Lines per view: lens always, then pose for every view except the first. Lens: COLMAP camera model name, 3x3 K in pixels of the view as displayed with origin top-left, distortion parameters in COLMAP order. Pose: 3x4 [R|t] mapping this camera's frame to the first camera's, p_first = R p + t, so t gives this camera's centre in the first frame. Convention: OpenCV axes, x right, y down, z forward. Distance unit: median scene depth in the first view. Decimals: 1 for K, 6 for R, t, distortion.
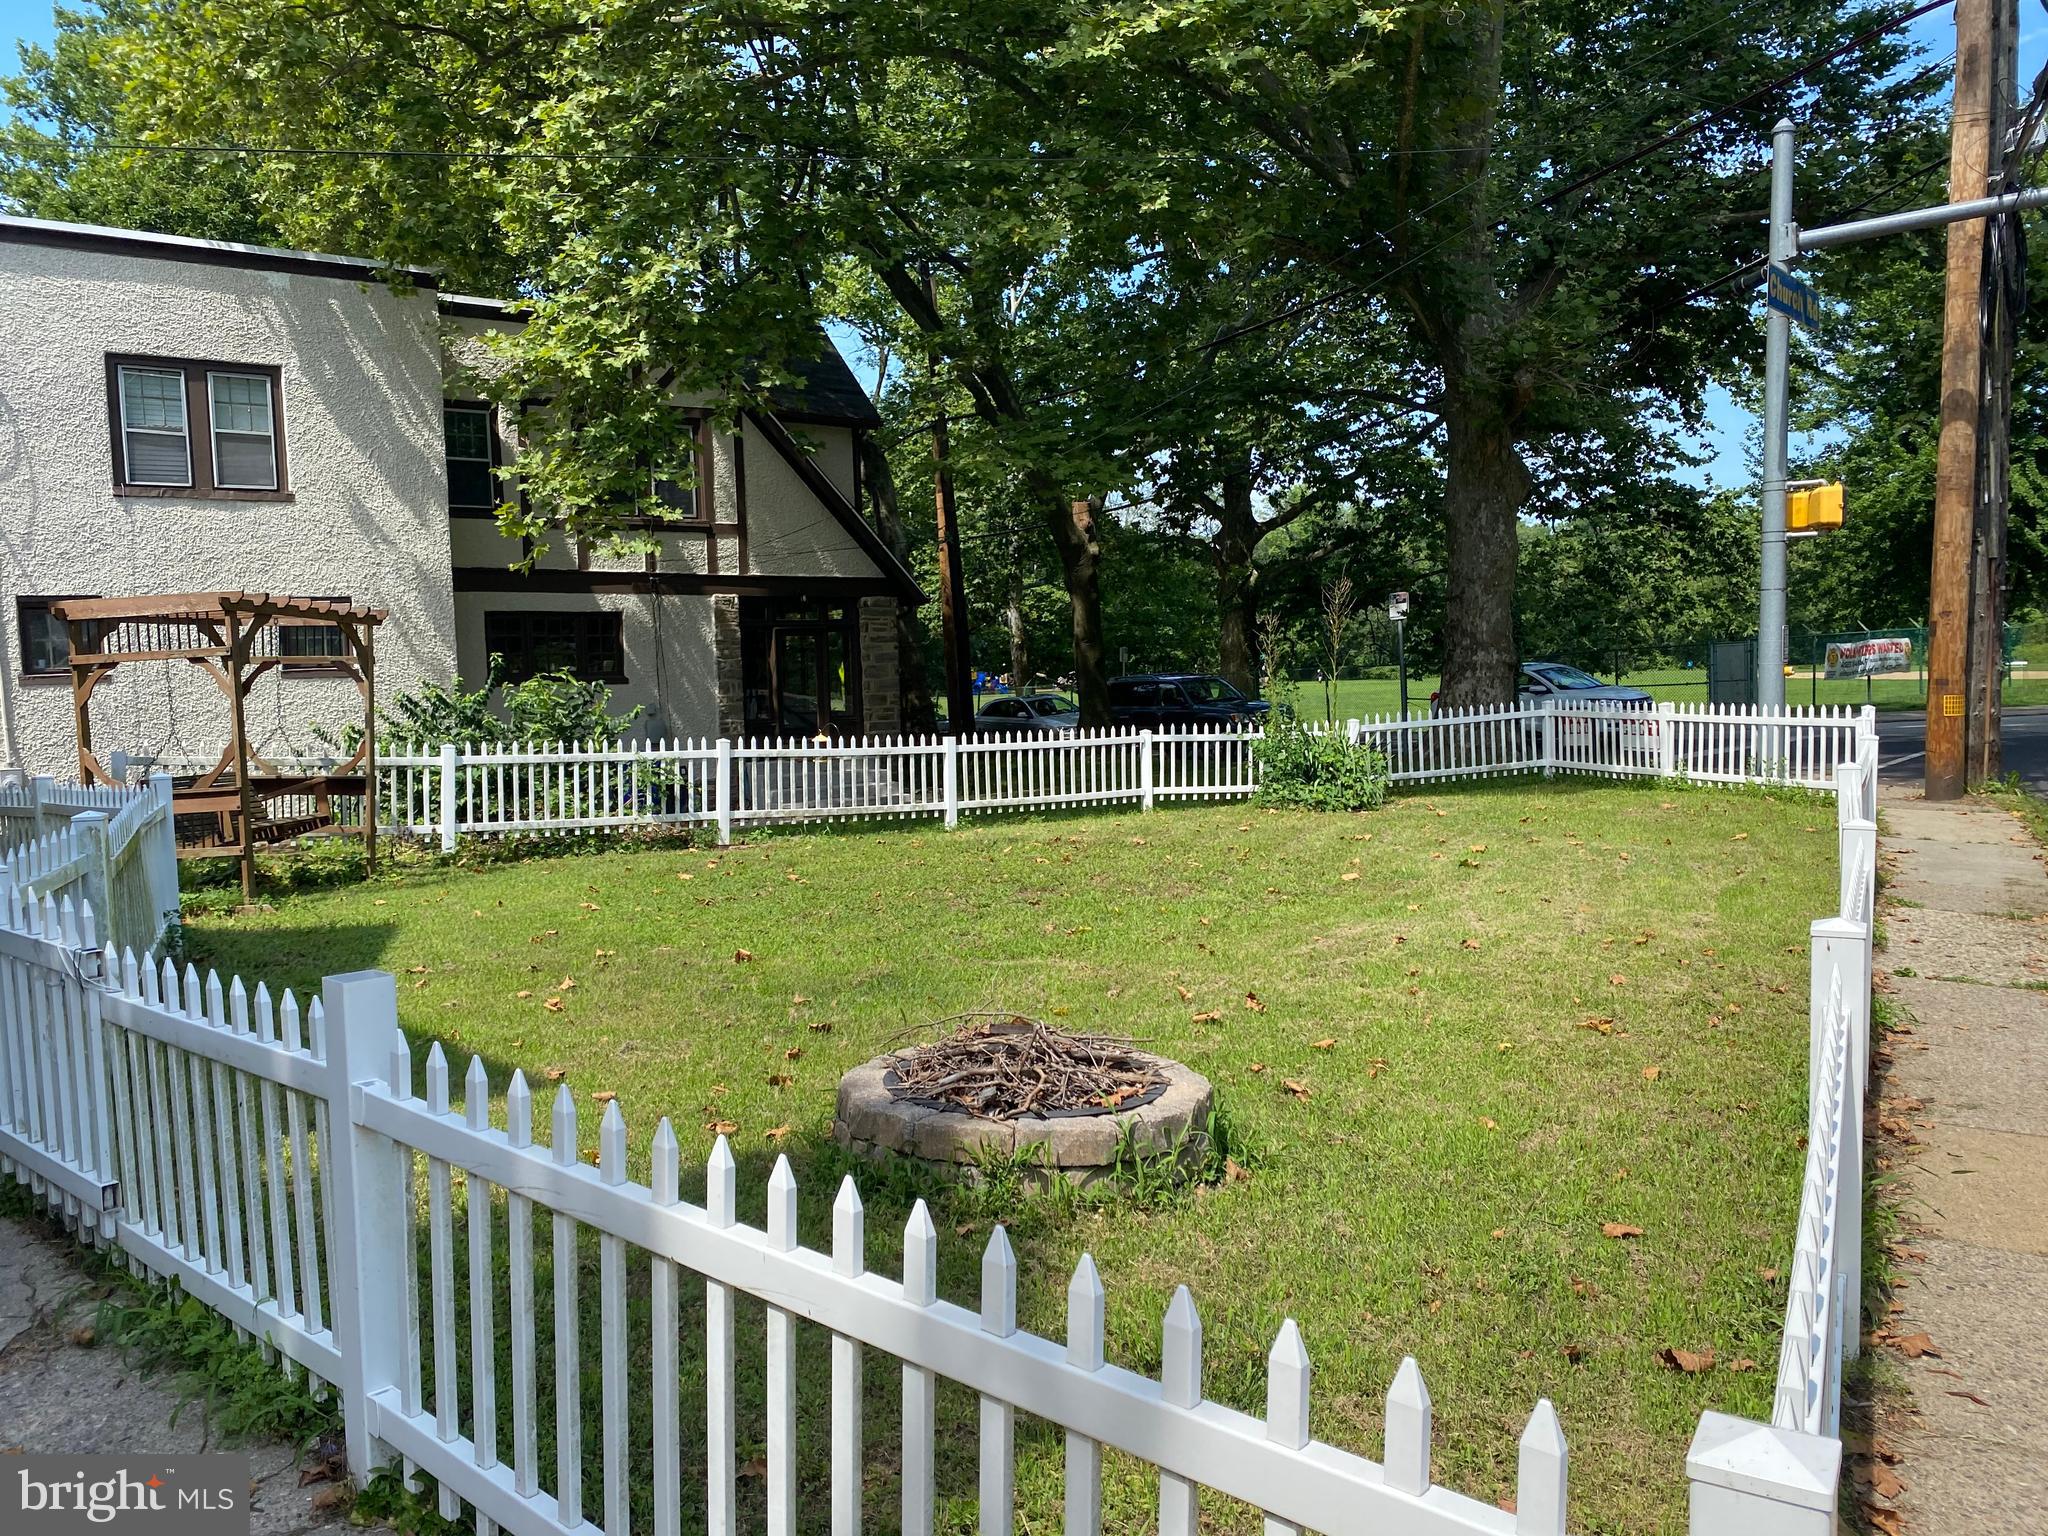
lens RADIAL K [[1520.9, 0, 1050.1], [0, 1520.9, 764.5], [0, 0, 1]] dist [0.008651, -0.035155]
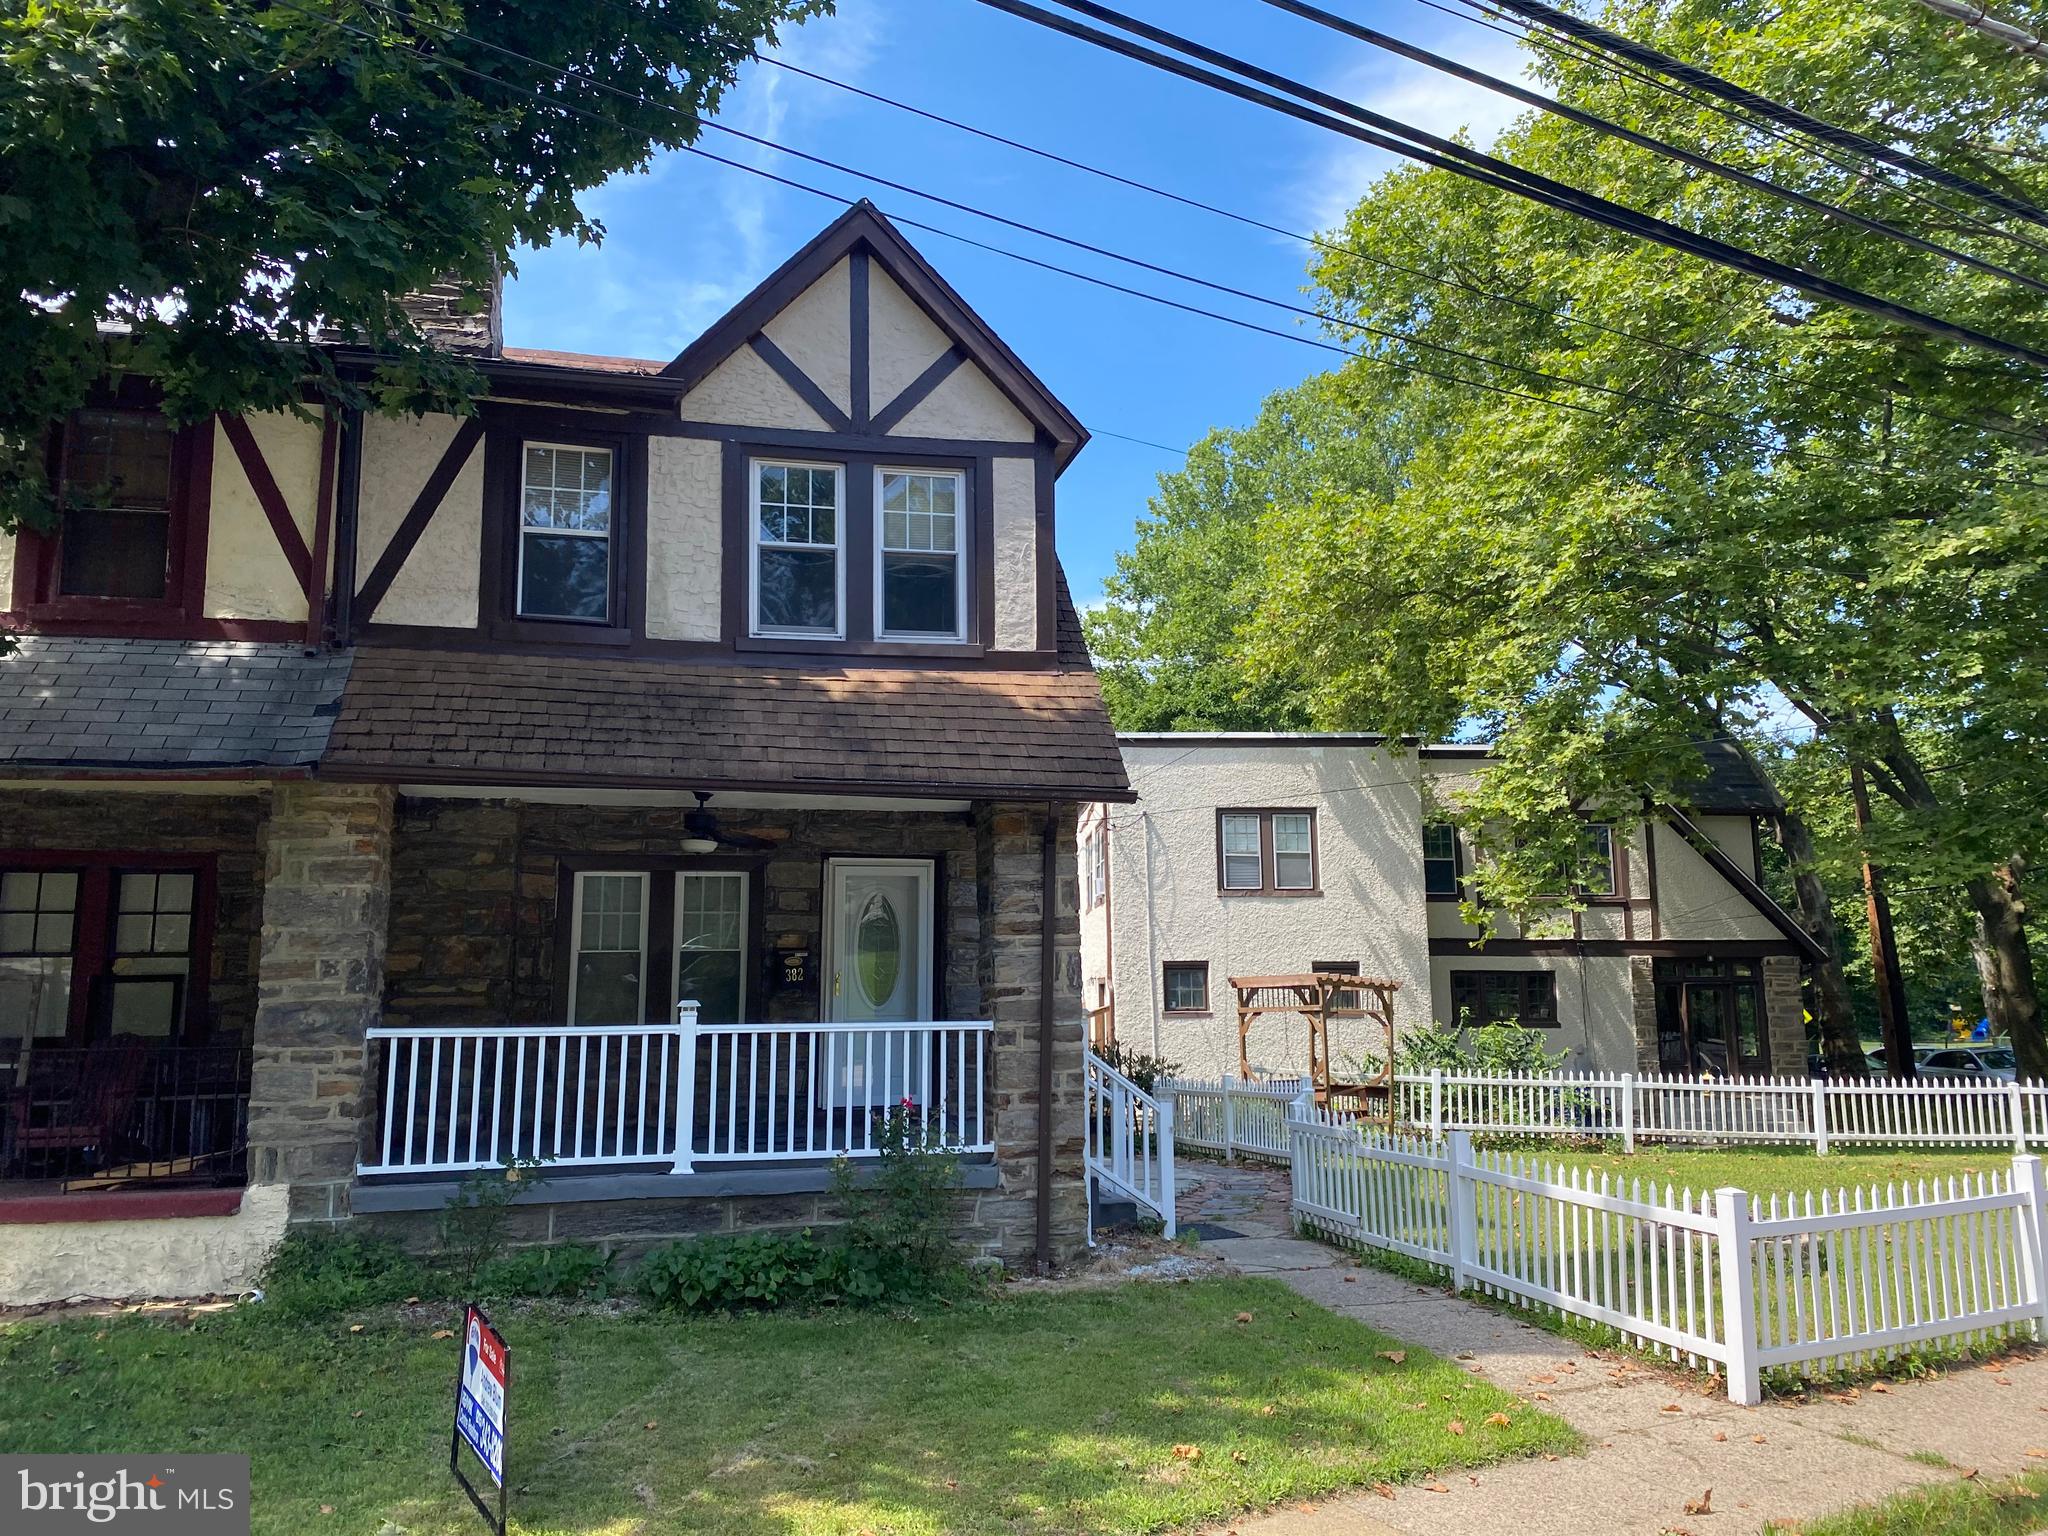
lens RADIAL K [[1520.9, 0, 1050.1], [0, 1520.9, 764.5], [0, 0, 1]] dist [0.008651, -0.035155]
pose [[0.827499, -0.069782, -0.557113, 0.135060], [-0.053065, 0.978085, -0.201331, 0.013961], [0.558953, 0.196164, 0.805662, -0.441201]]
